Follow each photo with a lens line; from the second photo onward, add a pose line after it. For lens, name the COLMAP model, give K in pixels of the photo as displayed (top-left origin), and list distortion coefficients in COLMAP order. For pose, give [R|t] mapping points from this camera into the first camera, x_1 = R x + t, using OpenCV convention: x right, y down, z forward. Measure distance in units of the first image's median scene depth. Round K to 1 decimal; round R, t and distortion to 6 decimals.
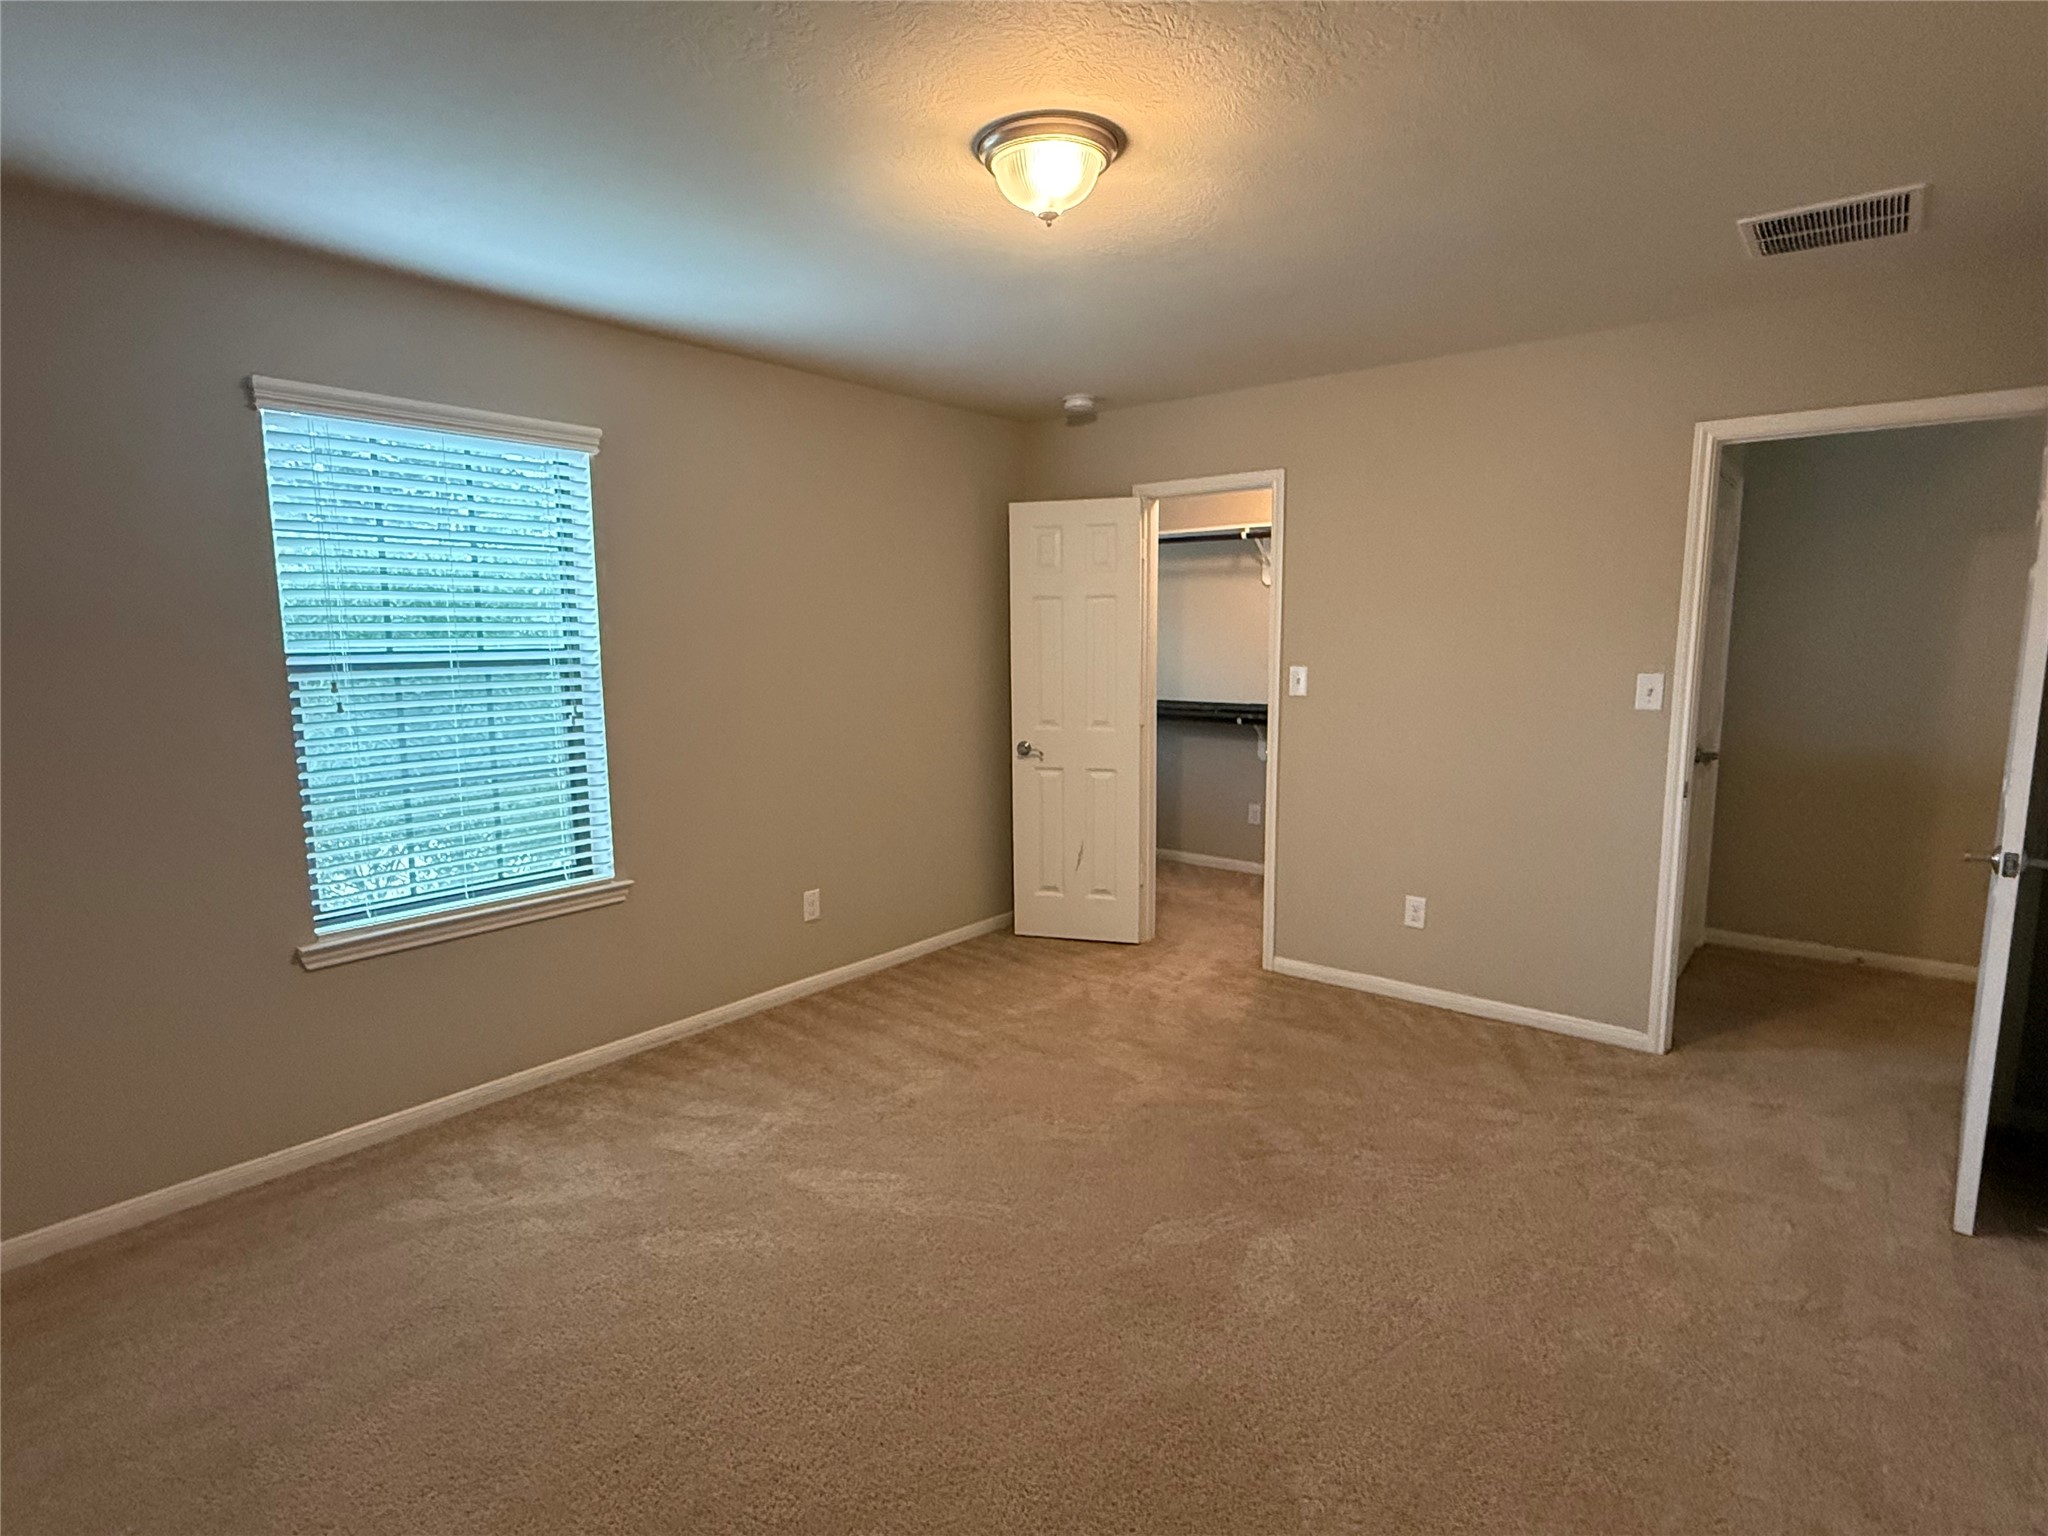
lens RADIAL K [[1086.2, 0, 1008.1], [0, 1086.2, 767.9], [0, 0, 1]] dist [-0.006133, 0.001017]
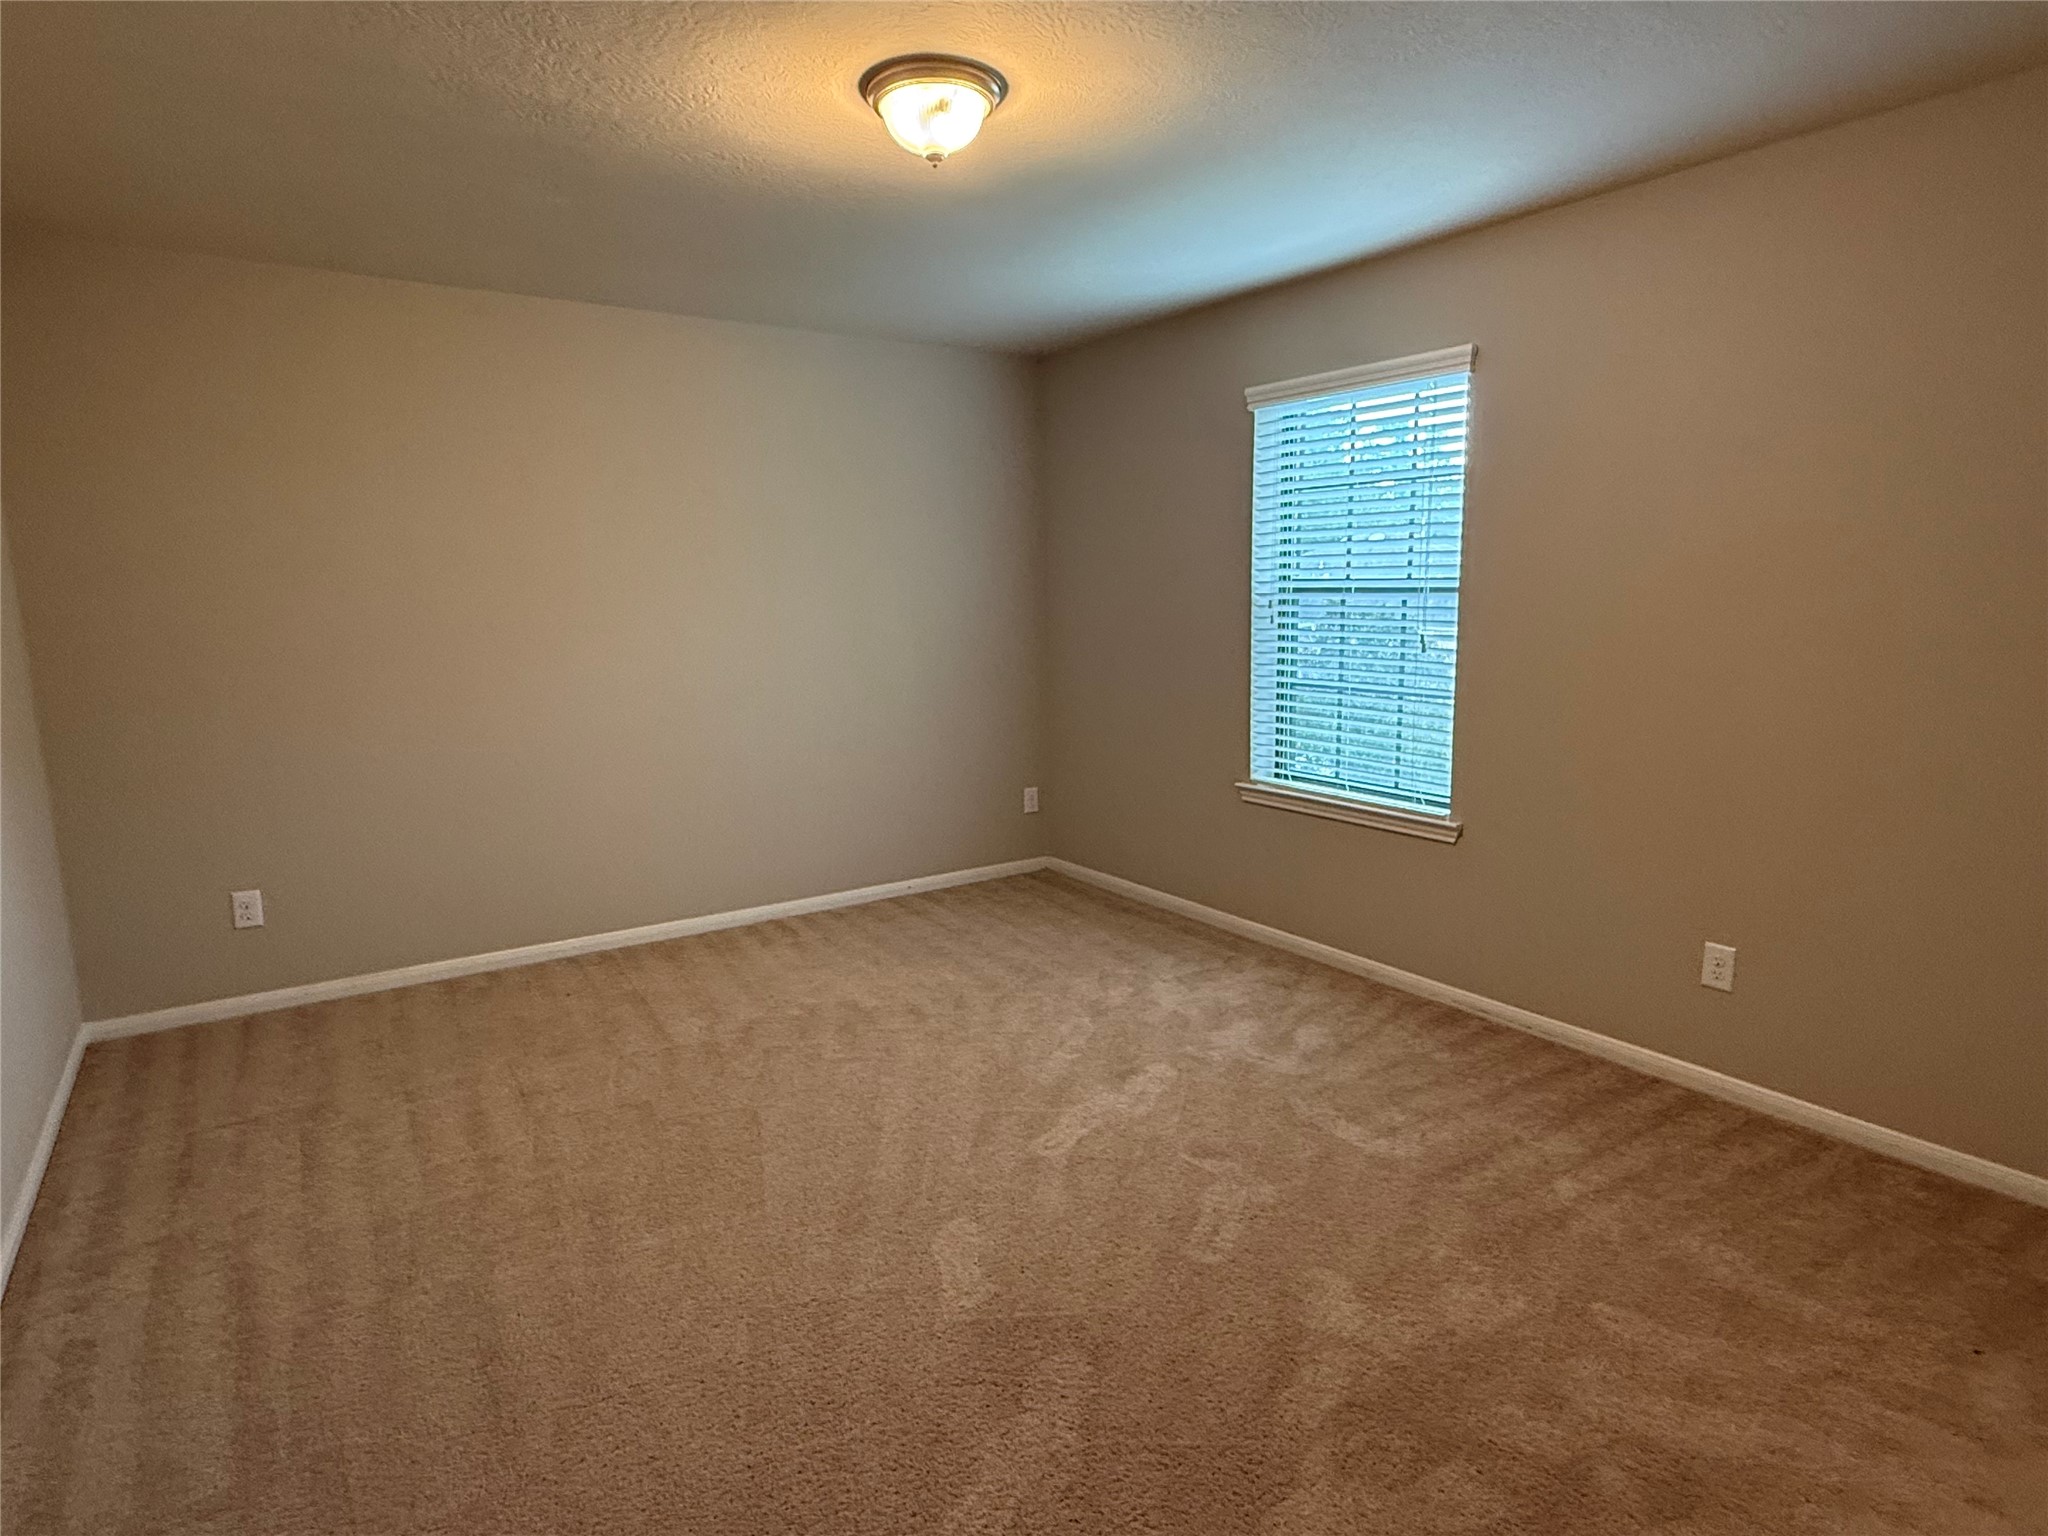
lens RADIAL K [[1137.4, 0, 1019.9], [0, 1137.4, 761.6], [0, 0, 1]] dist [0.001766, -0.004490]
pose [[-0.283478, 0.161752, -0.945239, 0.732918], [-0.109191, 0.973818, 0.199389, -0.112624], [0.952742, 0.159734, -0.258395, 0.938486]]
